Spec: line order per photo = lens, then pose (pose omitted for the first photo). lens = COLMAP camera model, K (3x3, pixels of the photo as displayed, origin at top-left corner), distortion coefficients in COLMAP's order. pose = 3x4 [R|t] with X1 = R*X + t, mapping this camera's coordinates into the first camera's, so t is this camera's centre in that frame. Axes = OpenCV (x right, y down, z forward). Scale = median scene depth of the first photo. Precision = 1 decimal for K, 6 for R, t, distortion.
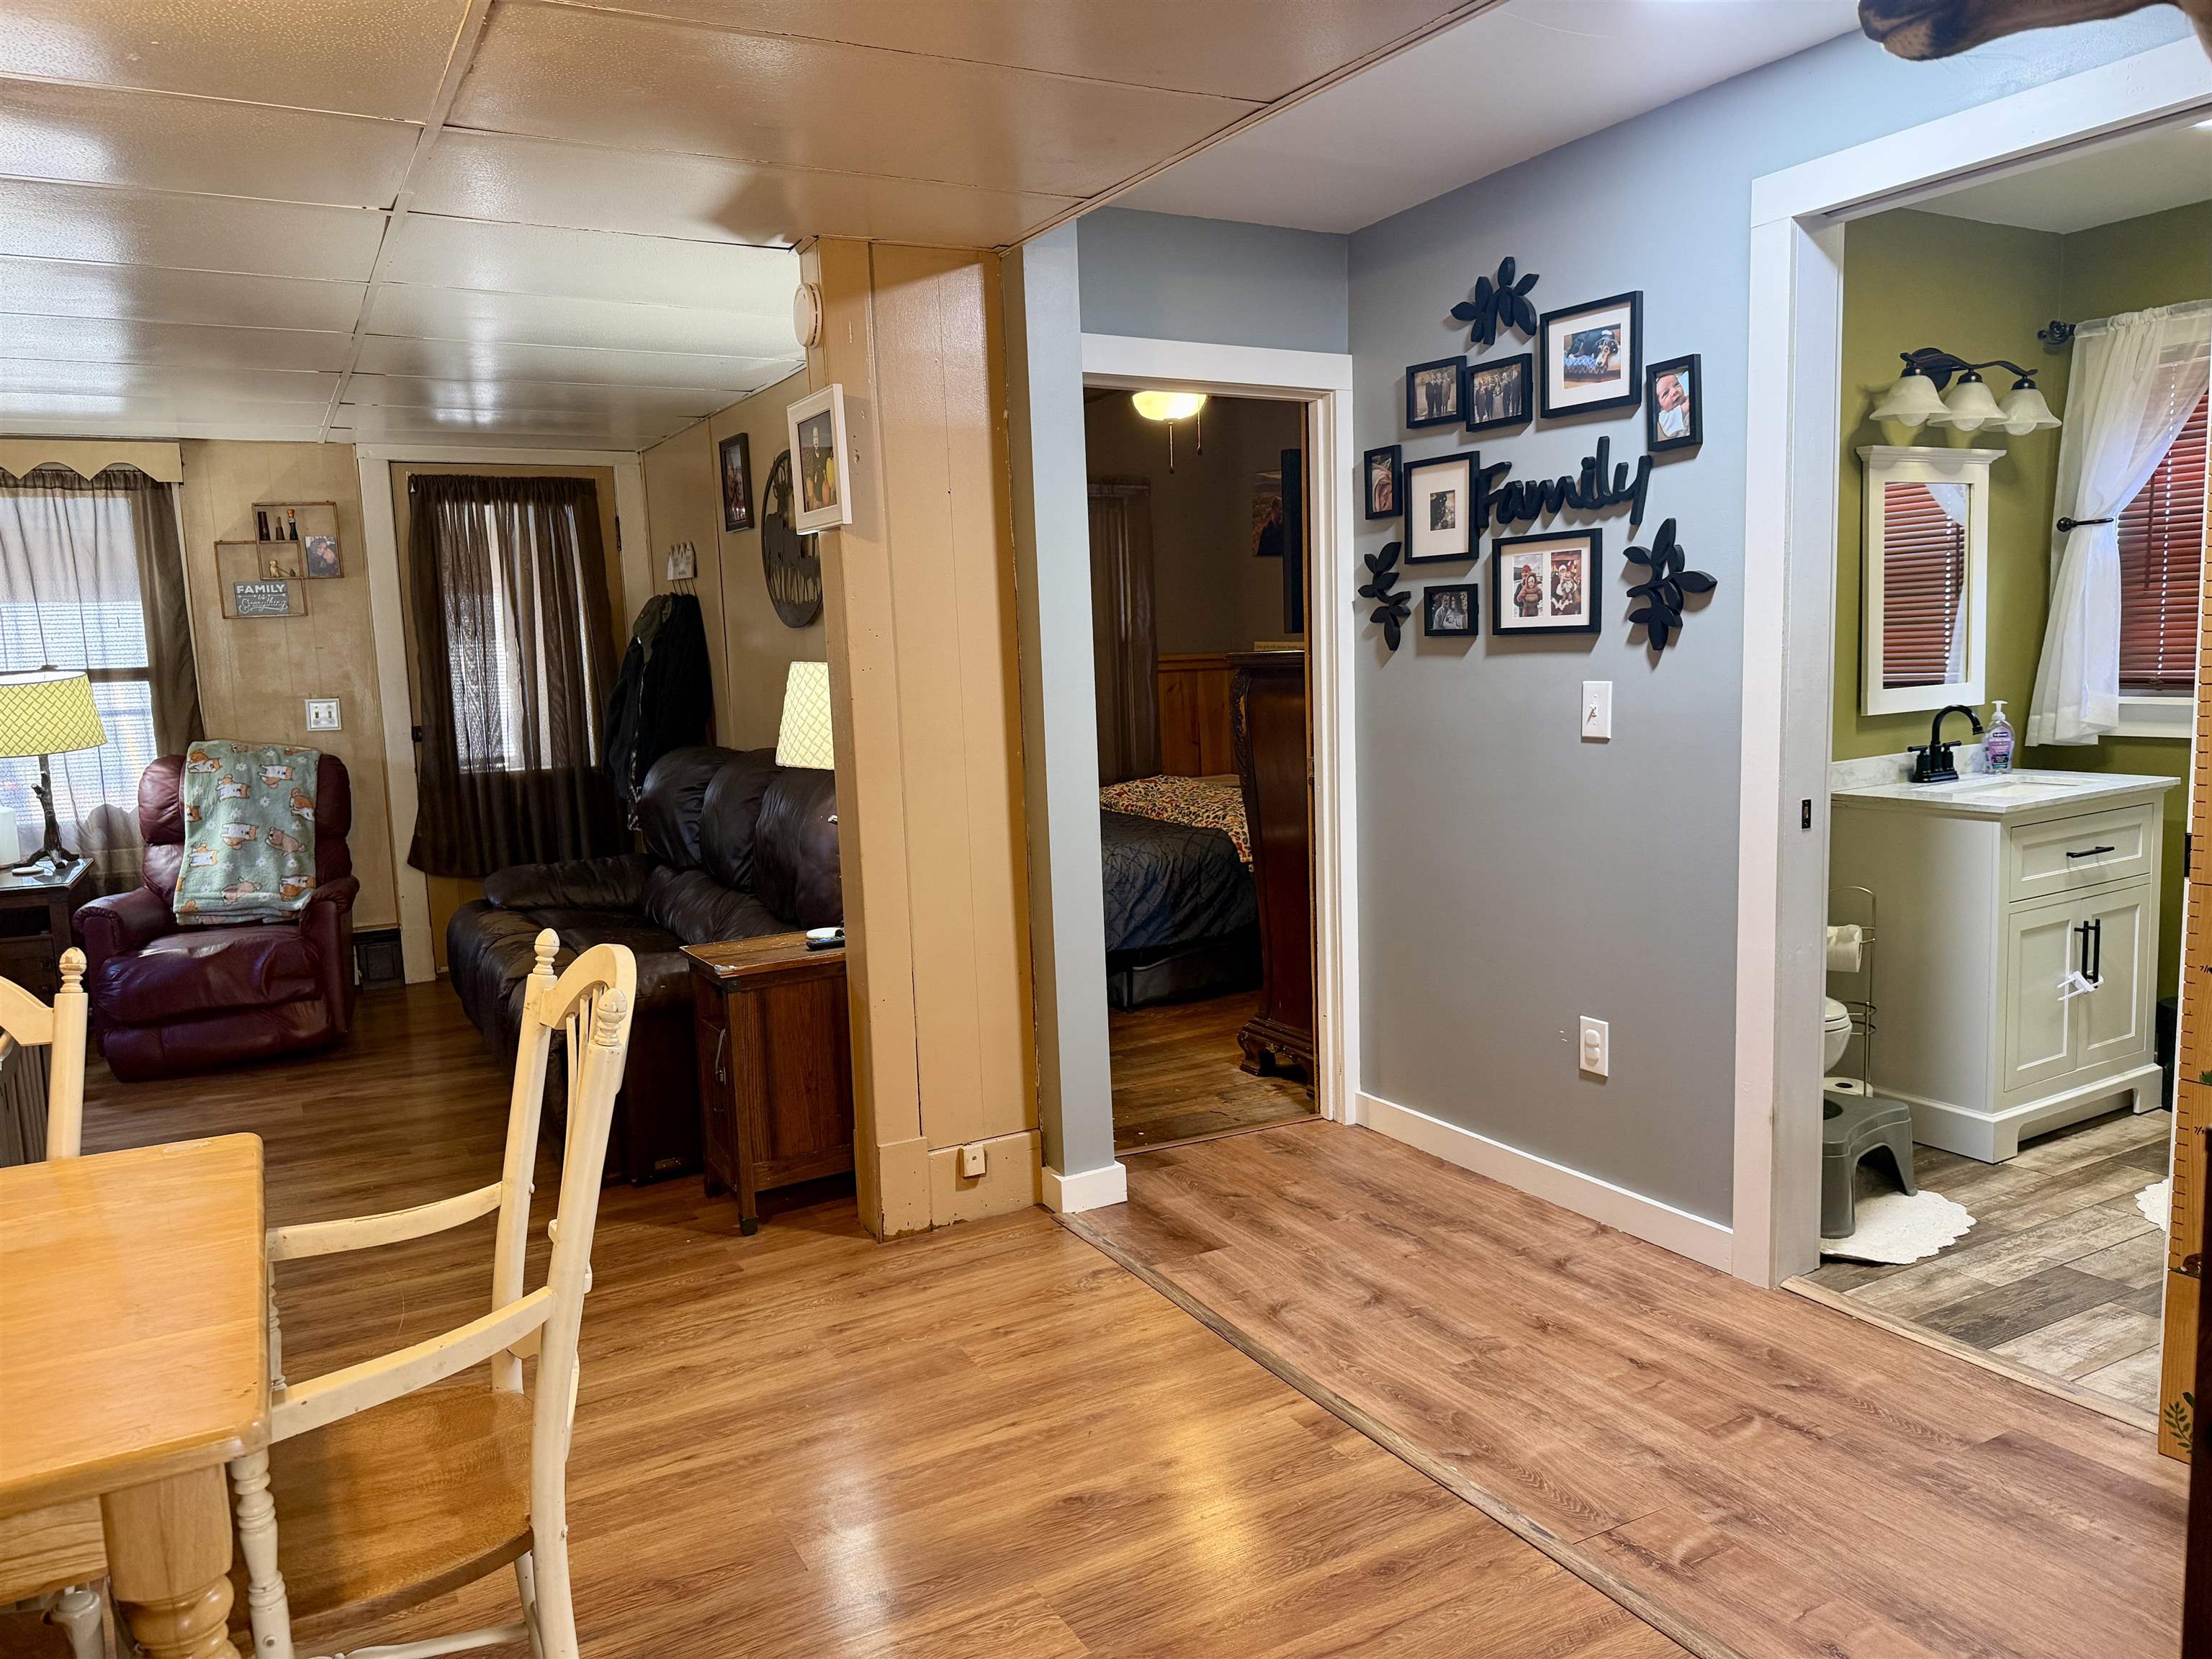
lens RADIAL K [[1541.8, 0, 1086.9], [0, 1541.8, 815.9], [0, 0, 1]] dist [-0.006218, -0.005012]
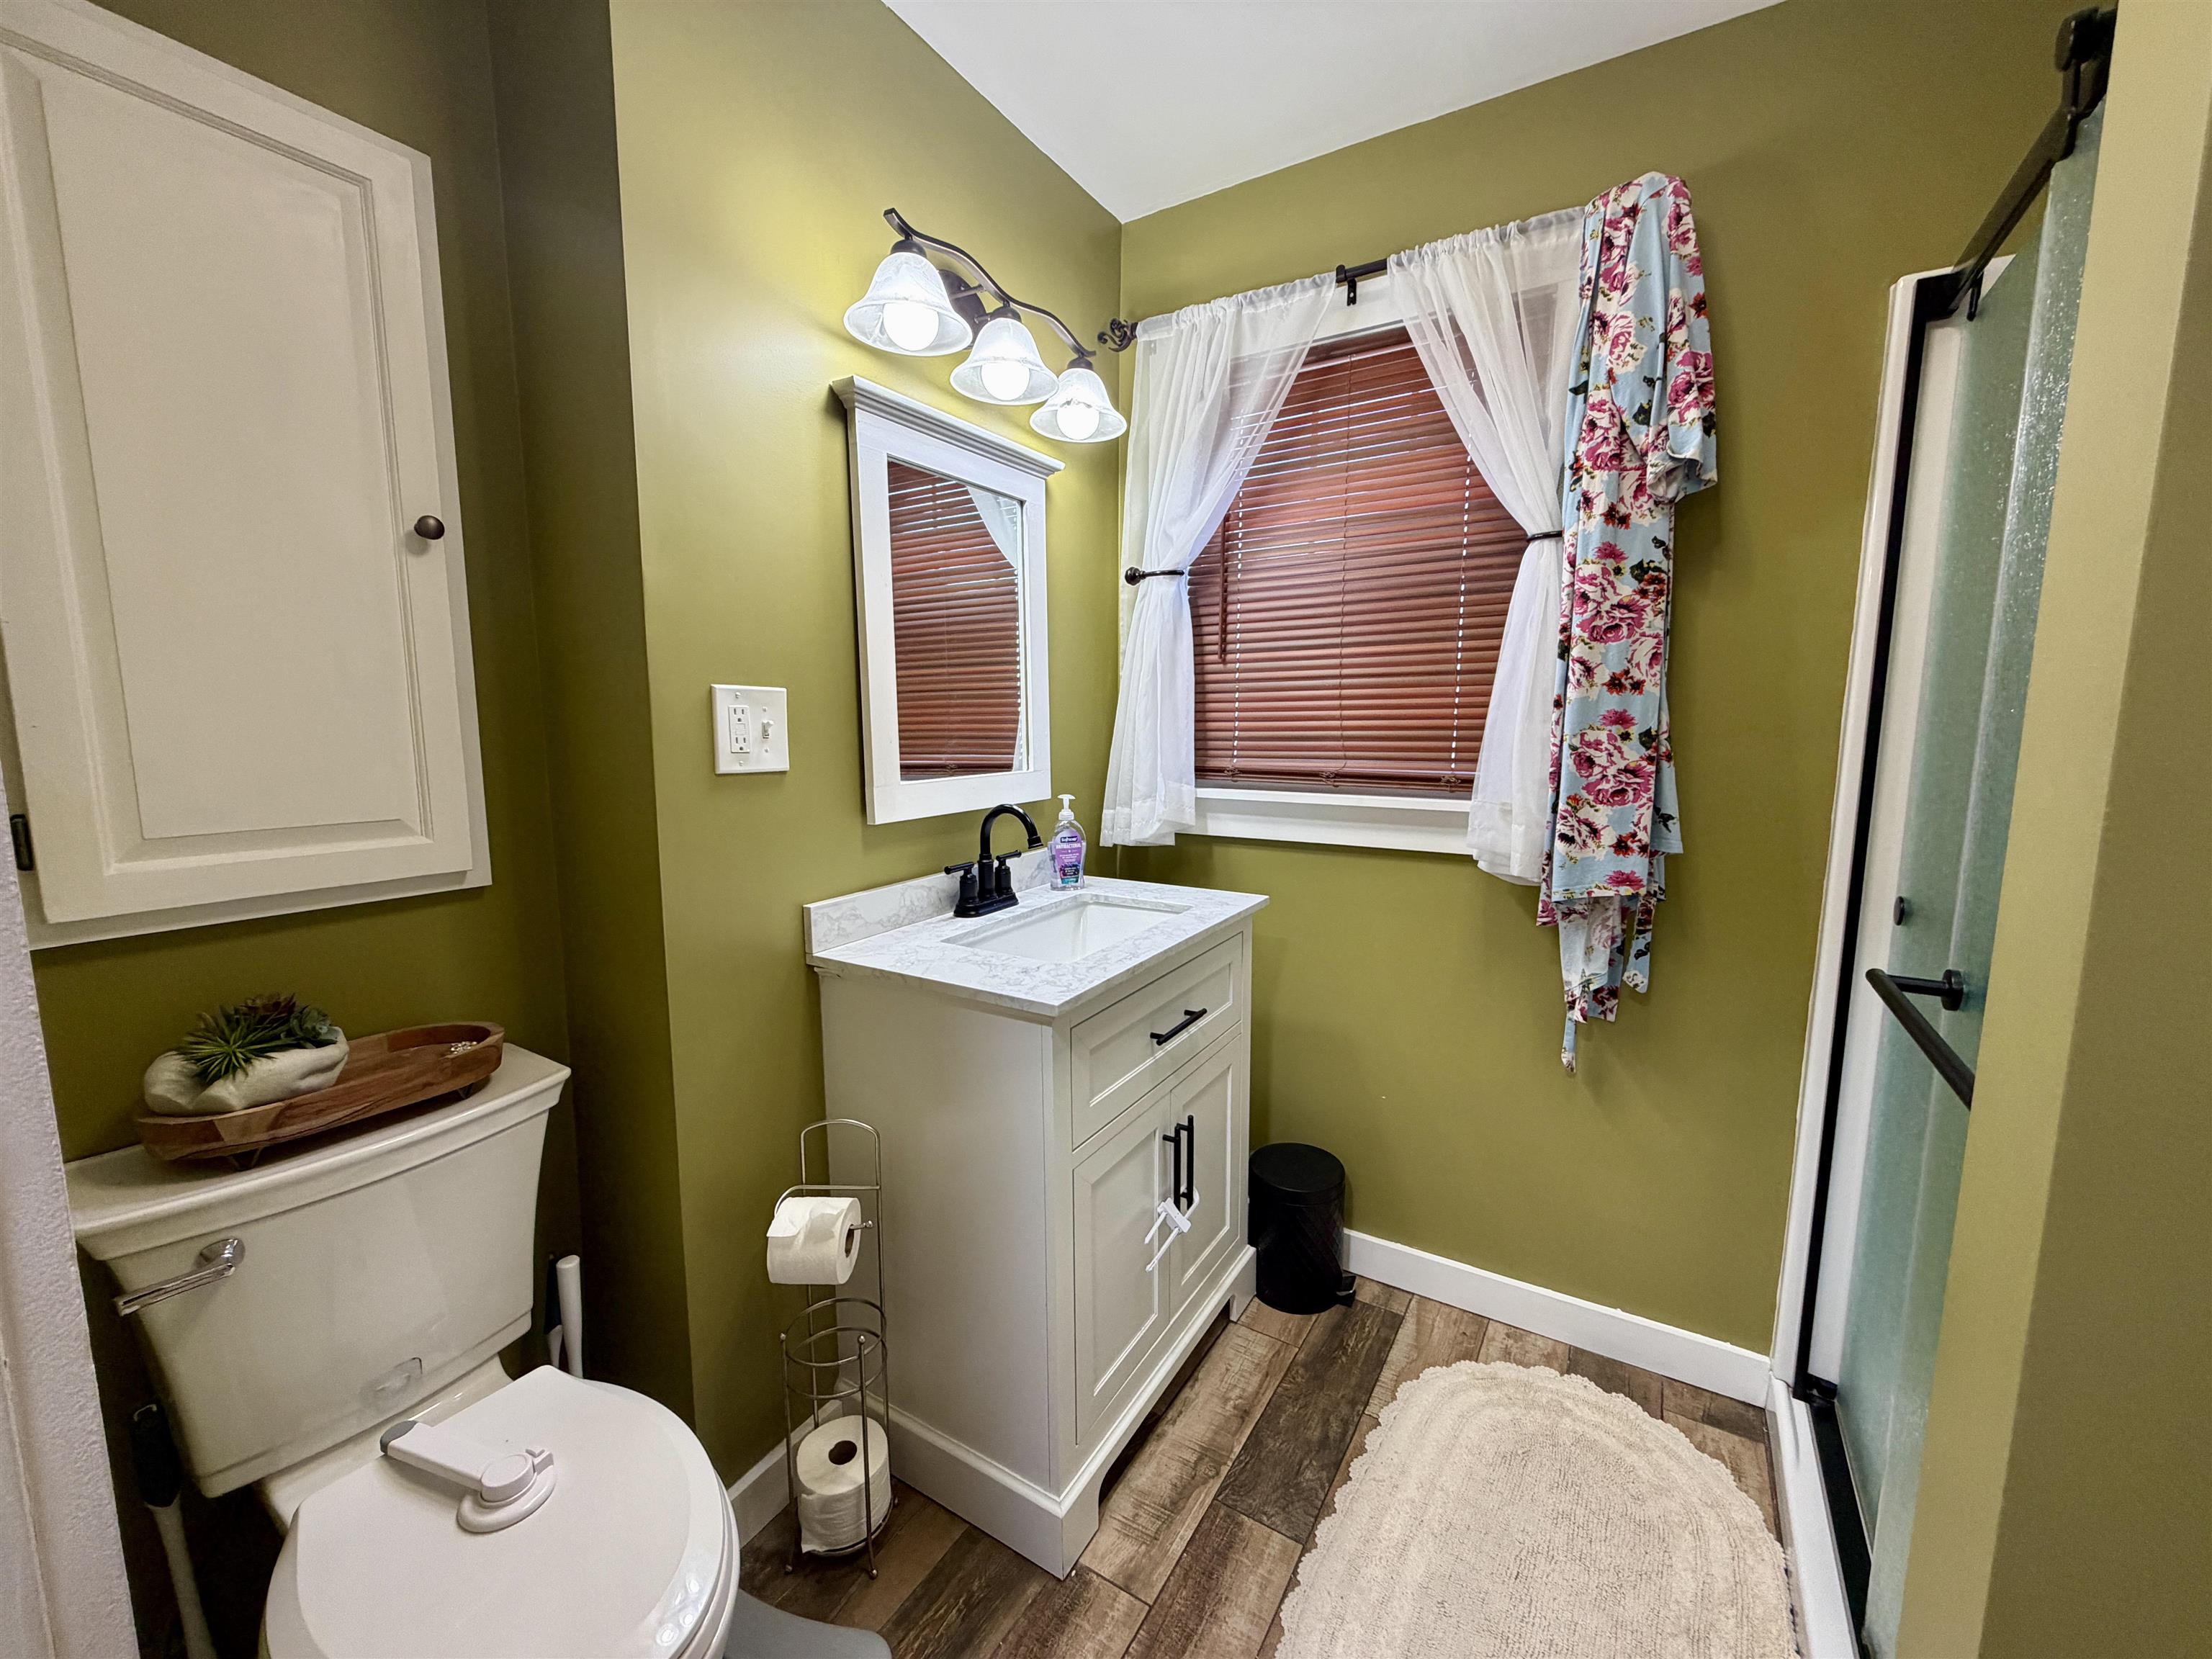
lens RADIAL K [[886.8, 0, 1101.7], [0, 886.8, 834.2], [0, 0, 1]] dist [-0.000125, 0.000003]
pose [[0.861818, -0.029154, 0.506378, 0.425060], [0.029712, 0.999534, 0.006980, -0.064056], [-0.506346, 0.009030, 0.862283, 0.674826]]
